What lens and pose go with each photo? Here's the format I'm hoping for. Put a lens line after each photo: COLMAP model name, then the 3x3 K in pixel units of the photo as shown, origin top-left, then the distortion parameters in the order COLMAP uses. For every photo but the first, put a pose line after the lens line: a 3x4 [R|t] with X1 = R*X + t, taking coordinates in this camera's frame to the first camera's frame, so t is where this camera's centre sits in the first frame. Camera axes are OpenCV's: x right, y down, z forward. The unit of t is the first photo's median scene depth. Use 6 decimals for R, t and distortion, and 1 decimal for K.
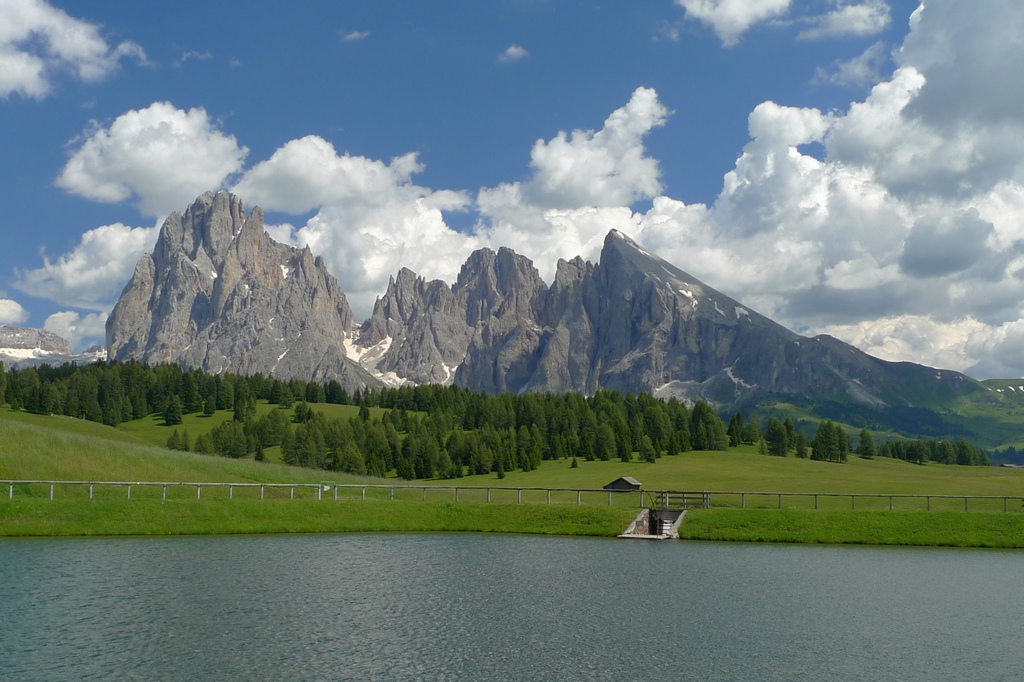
lens RADIAL K [[1379.4, 0, 530.1], [0, 1379.4, 330.6], [0, 0, 1]] dist [0.011234, 0.000000]
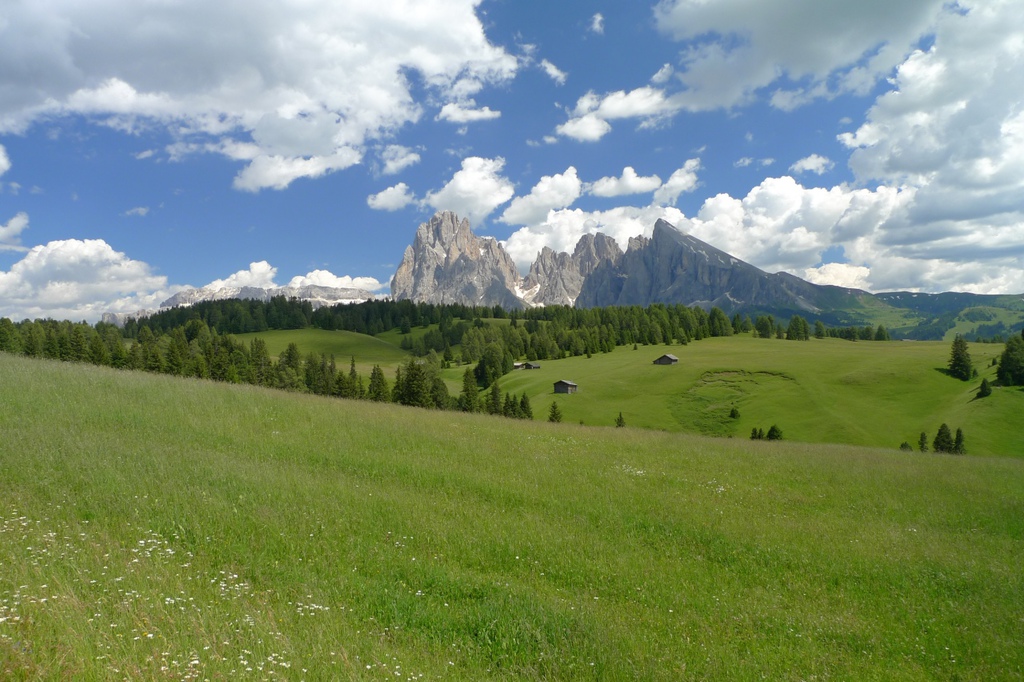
lens RADIAL K [[735.3, 0, 516.7], [0, 735.3, 339.9], [0, 0, 1]] dist [-0.008537, -0.026737]
pose [[0.989997, -0.035492, -0.136550, 0.001209], [0.046394, 0.995912, 0.077504, 0.001551], [0.133241, -0.083064, 0.987597, 0.014081]]
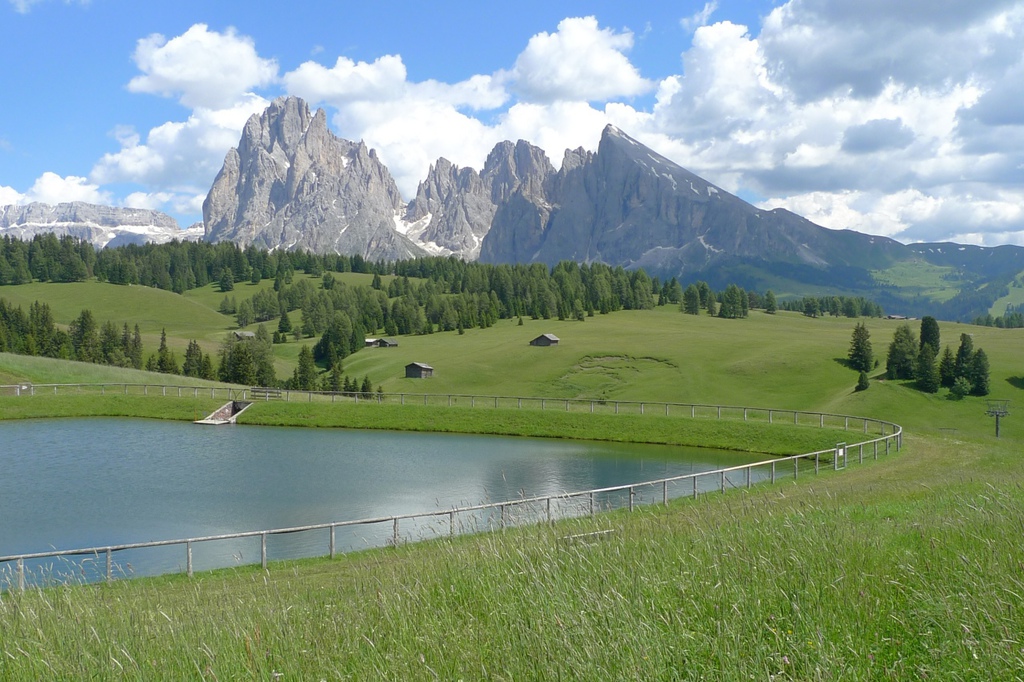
lens RADIAL K [[1103.9, 0, 522.1], [0, 1103.9, 340.8], [0, 0, 1]] dist [0.006249, 0.000000]
pose [[0.999679, -0.007373, -0.024249, 0.005730], [0.010246, 0.992648, 0.120600, -0.001001], [0.023182, -0.120809, 0.992405, -0.002114]]
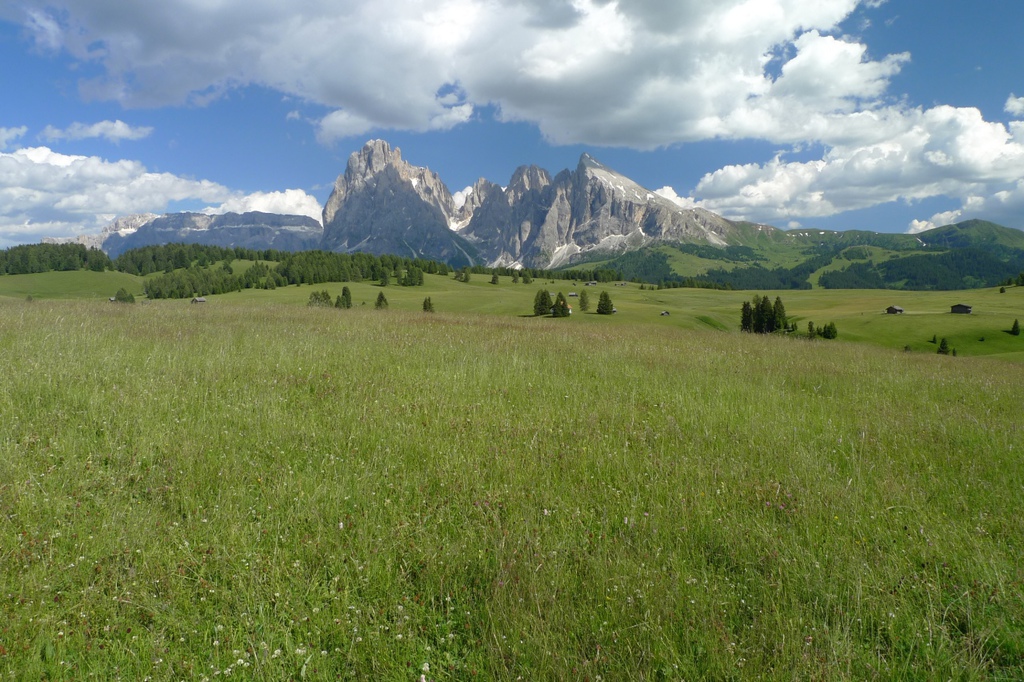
lens RADIAL K [[735.3, 0, 514.3], [0, 735.3, 352.1], [0, 0, 1]] dist [-0.008537, -0.026737]
pose [[0.995402, -0.011357, -0.095106, 0.063172], [0.029504, 0.981019, 0.191652, -0.003055], [0.091124, -0.193577, 0.976844, -0.025236]]
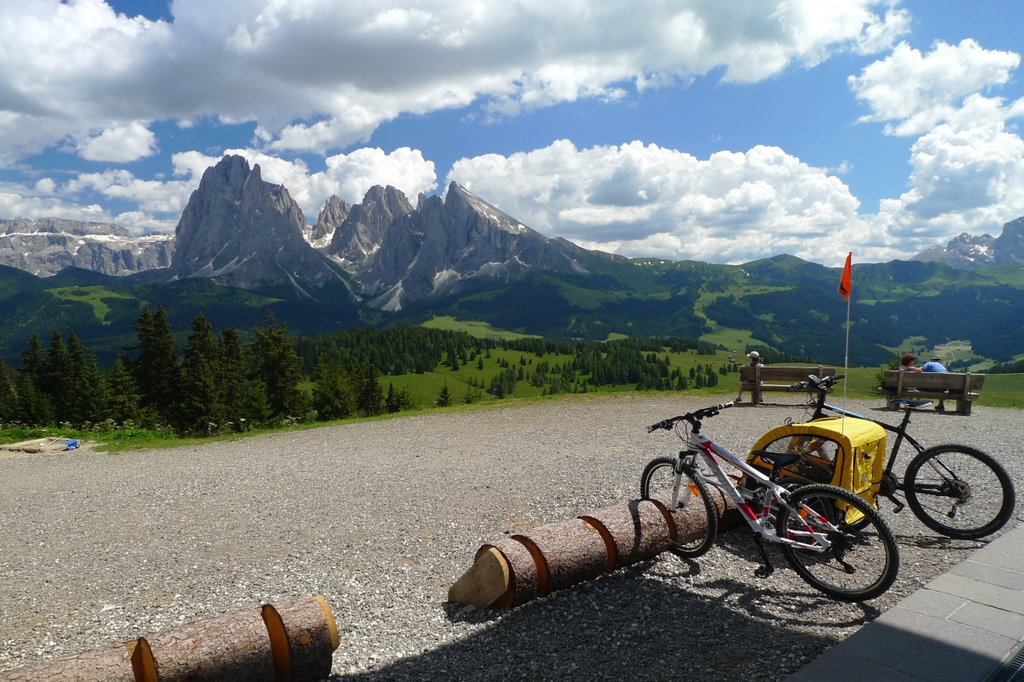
lens RADIAL K [[735.3, 0, 526.0], [0, 735.3, 349.7], [0, 0, 1]] dist [-0.008537, -0.026737]
pose [[0.979067, -0.028953, 0.201466, -0.059285], [-0.008511, 0.983141, 0.182650, -0.032855], [-0.203358, -0.180541, 0.962315, -0.054441]]
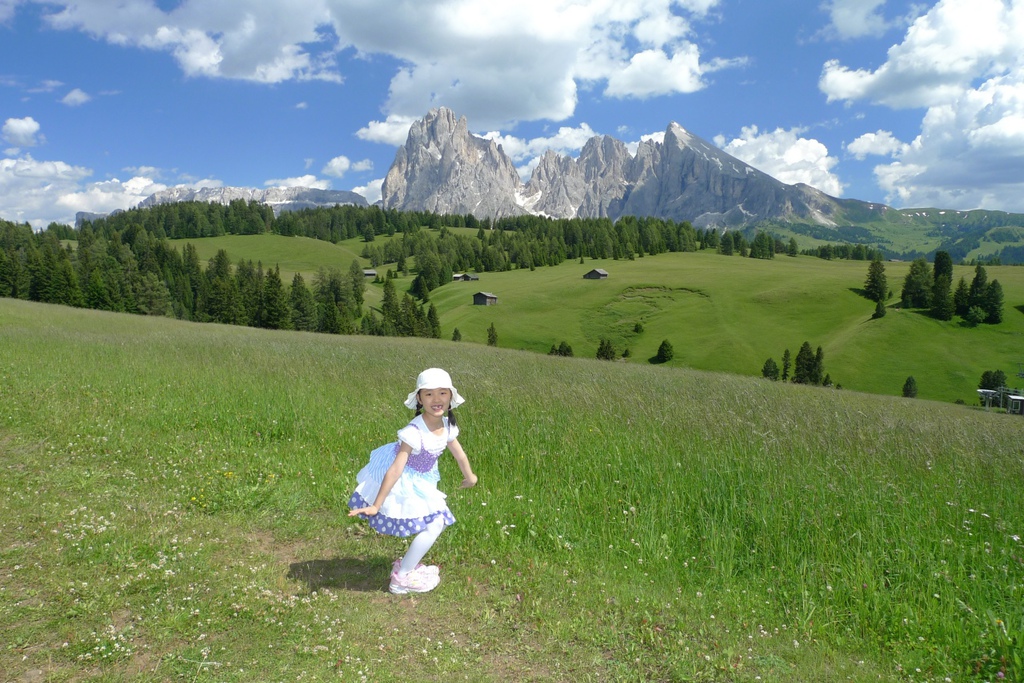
lens RADIAL K [[770.3, 0, 506.5], [0, 770.3, 369.2], [0, 0, 1]] dist [-0.008422, -0.019551]
pose [[0.988159, 0.009737, -0.153123, 0.008148], [0.025731, 0.973333, 0.227947, 0.001358], [0.151260, -0.229188, 0.961558, 0.011099]]
